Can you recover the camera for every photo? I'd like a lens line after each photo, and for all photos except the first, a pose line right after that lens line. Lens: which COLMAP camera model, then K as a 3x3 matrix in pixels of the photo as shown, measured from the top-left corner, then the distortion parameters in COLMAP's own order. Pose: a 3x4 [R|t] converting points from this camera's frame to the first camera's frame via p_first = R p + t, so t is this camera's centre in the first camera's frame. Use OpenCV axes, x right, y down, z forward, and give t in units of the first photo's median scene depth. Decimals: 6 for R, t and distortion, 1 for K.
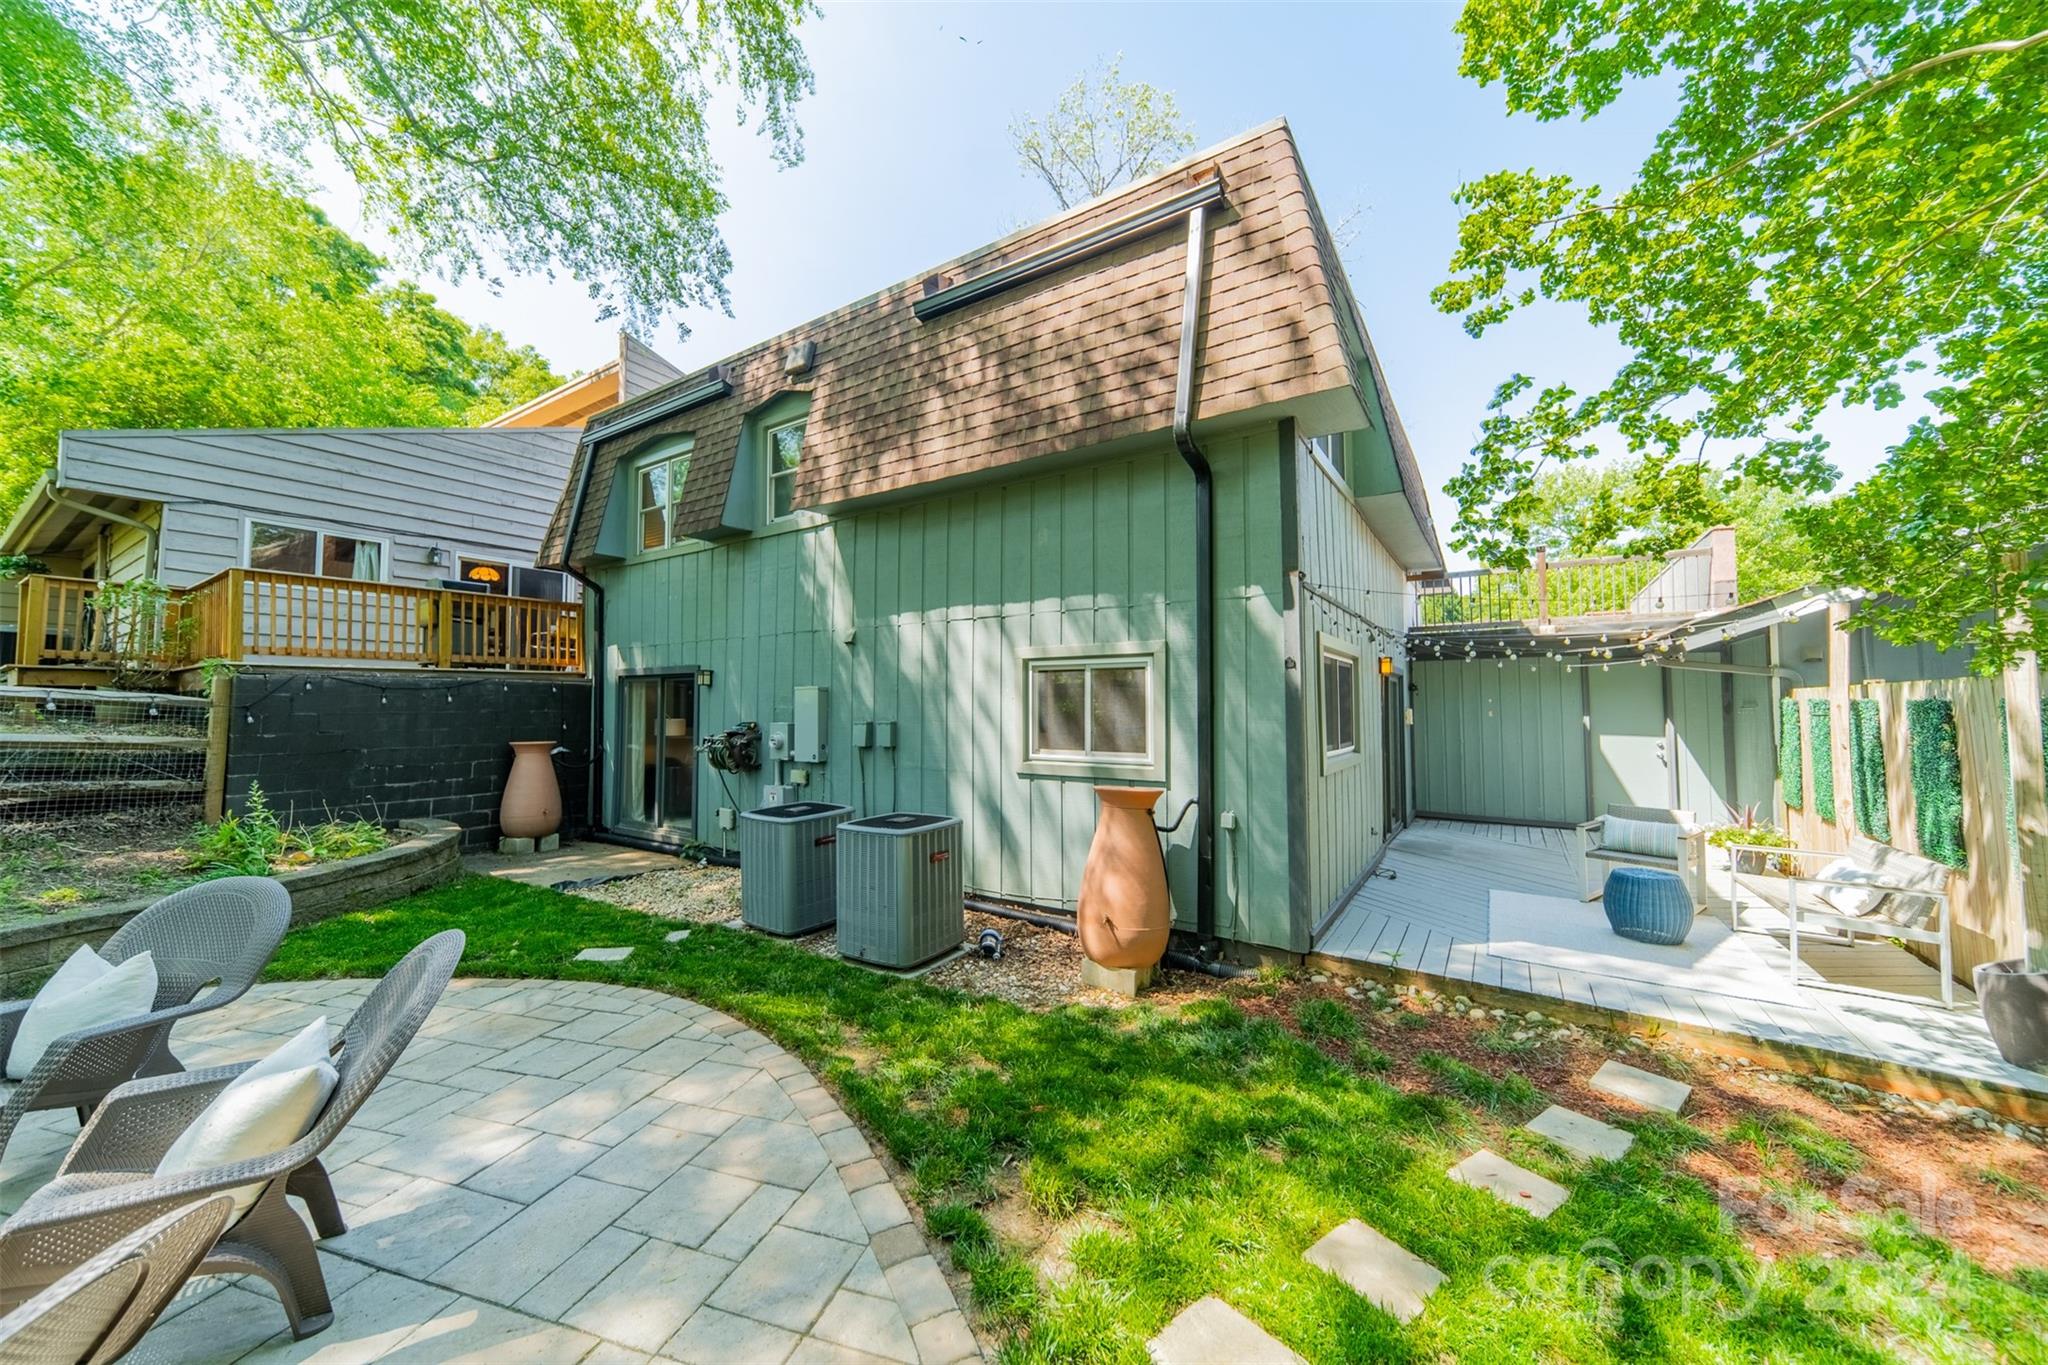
lens RADIAL K [[727.3, 0, 1026.2], [0, 727.3, 676.0], [0, 0, 1]] dist [0.006492, -0.000008]
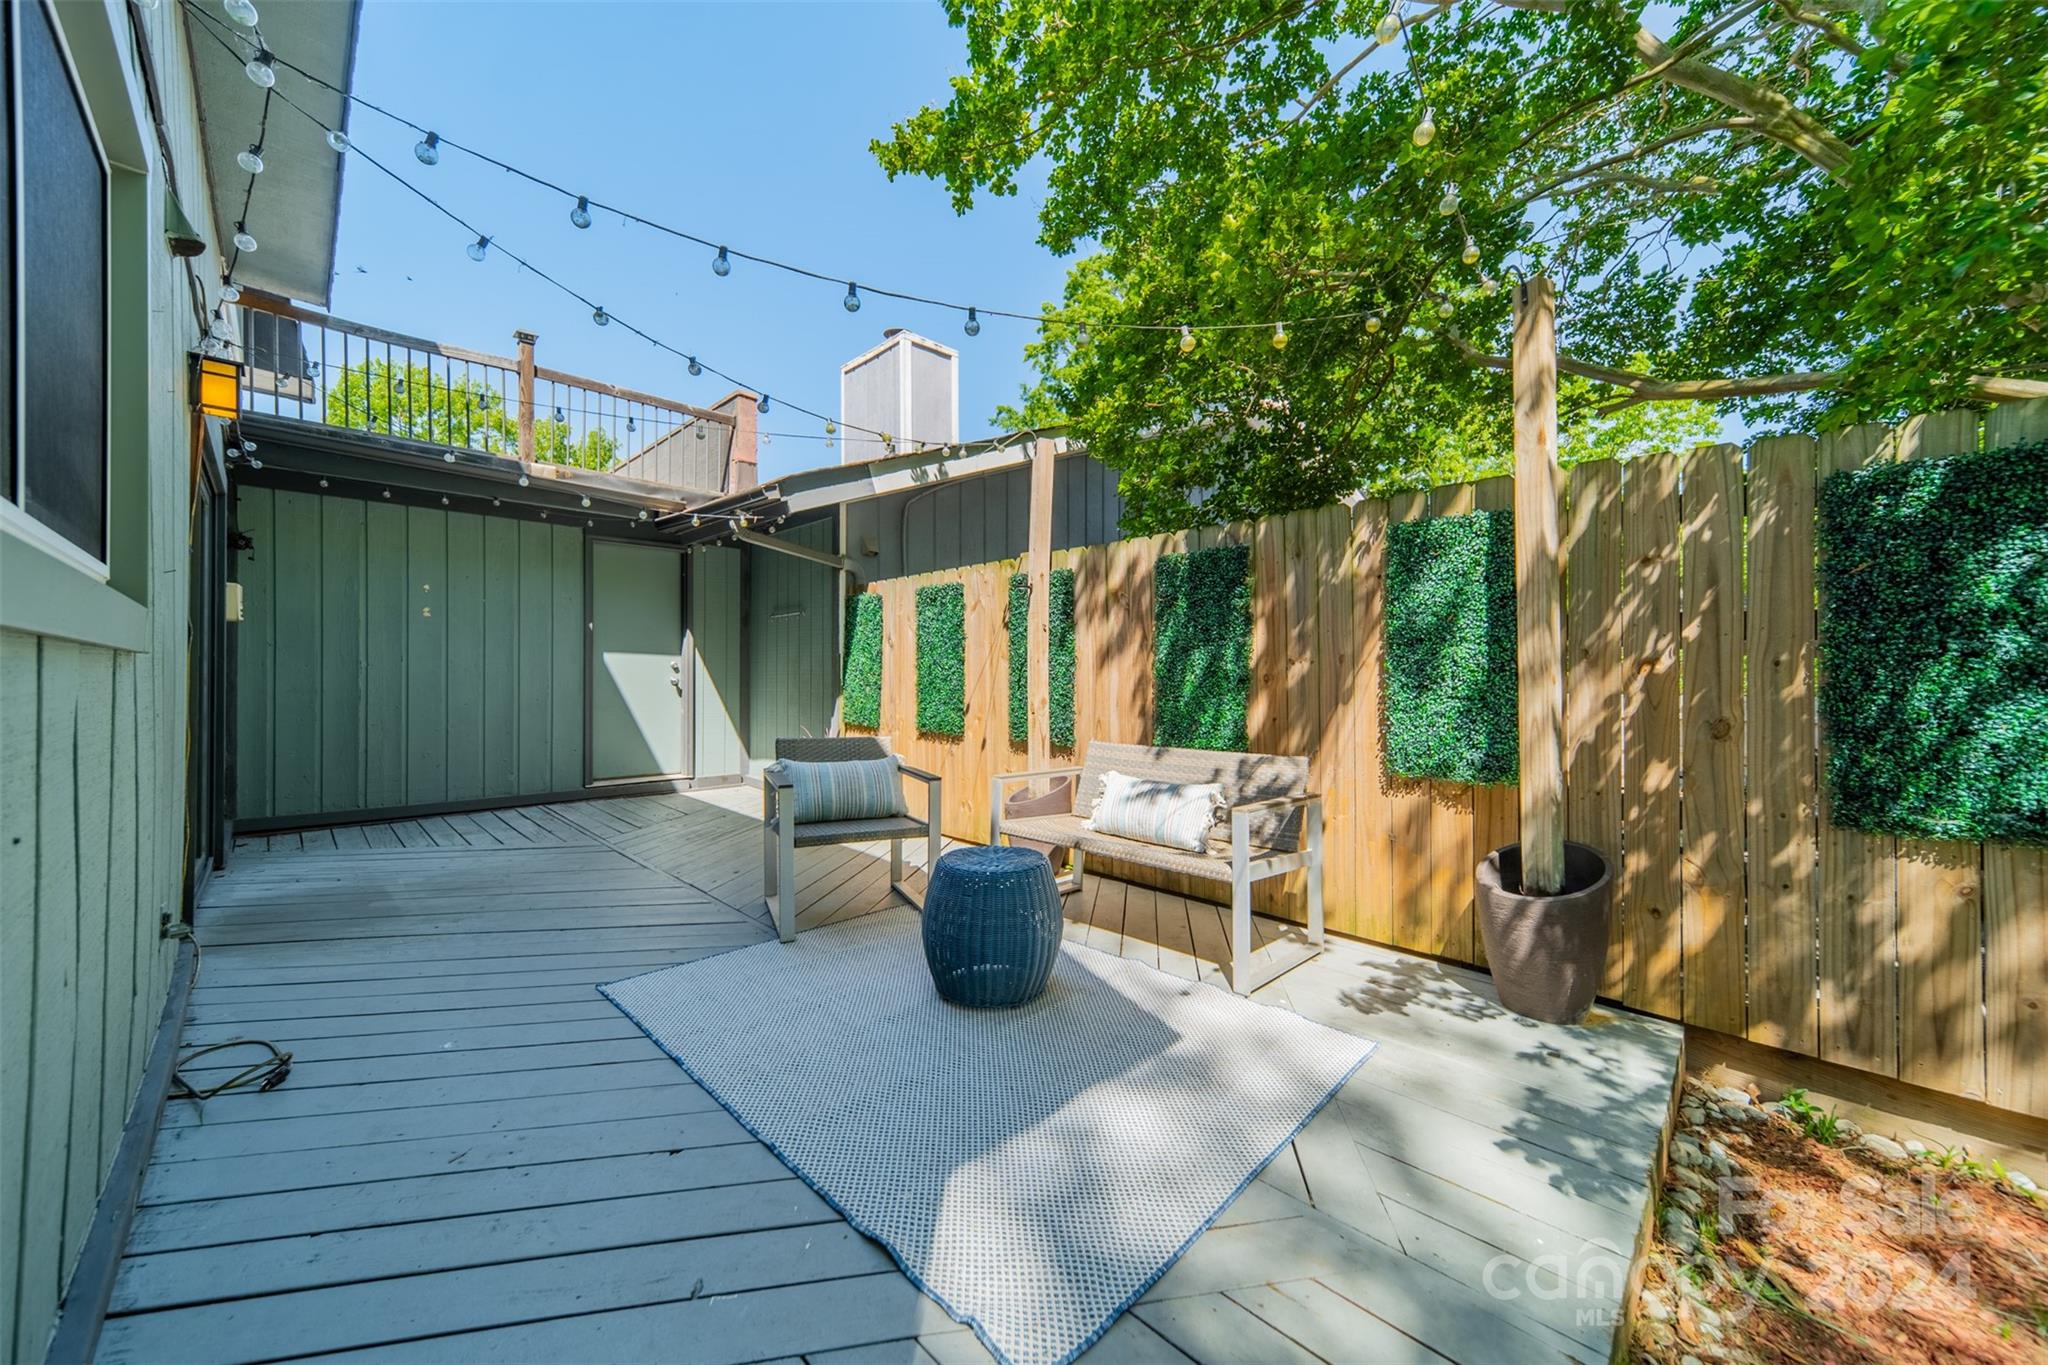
lens RADIAL K [[727.3, 0, 1026.2], [0, 727.3, 676.0], [0, 0, 1]] dist [0.006492, -0.000008]
pose [[0.165994, 0.018616, 0.985951, 0.222365], [-0.050874, 0.998652, -0.010291, 0.094256], [-0.984814, -0.048451, 0.166717, 0.545397]]
